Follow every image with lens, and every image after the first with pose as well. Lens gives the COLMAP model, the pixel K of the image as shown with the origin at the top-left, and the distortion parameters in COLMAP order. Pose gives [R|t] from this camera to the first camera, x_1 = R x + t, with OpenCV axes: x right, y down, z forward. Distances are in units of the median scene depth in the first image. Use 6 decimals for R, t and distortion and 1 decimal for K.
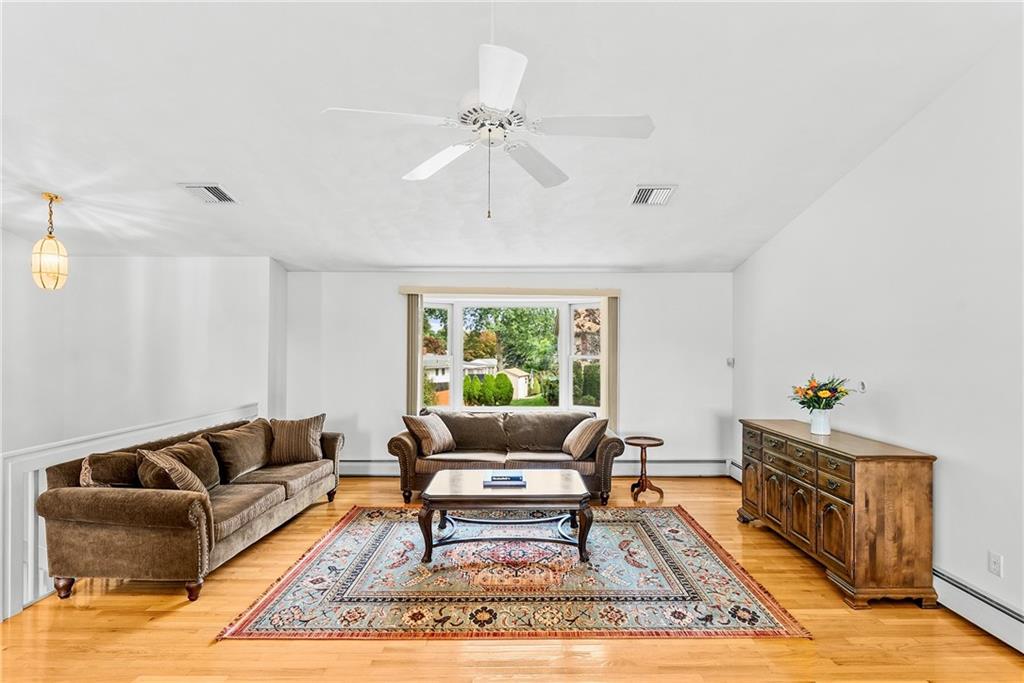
lens RADIAL K [[494.3, 0, 504.6], [0, 494.3, 347.5], [0, 0, 1]] dist [0.002990, 0.001739]
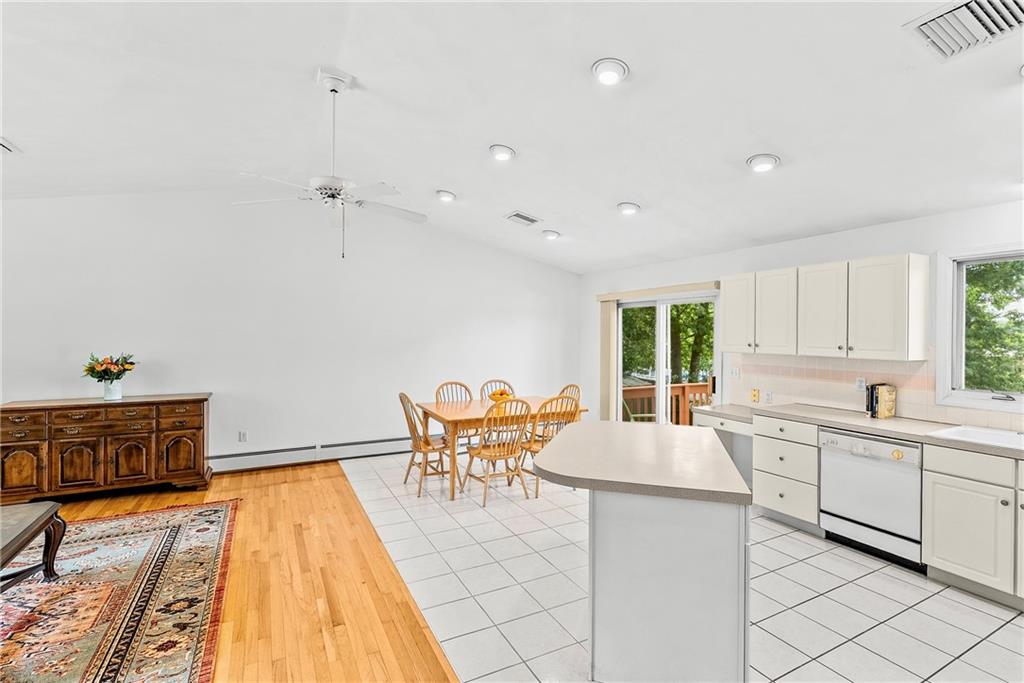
lens RADIAL K [[484.1, 0, 525.6], [0, 484.1, 336.1], [0, 0, 1]] dist [0.011276, -0.002378]
pose [[-0.498470, -0.011935, 0.866825, -1.164862], [-0.010923, 0.999912, 0.007486, -0.011159], [-0.866838, -0.005736, -0.498556, 0.842667]]
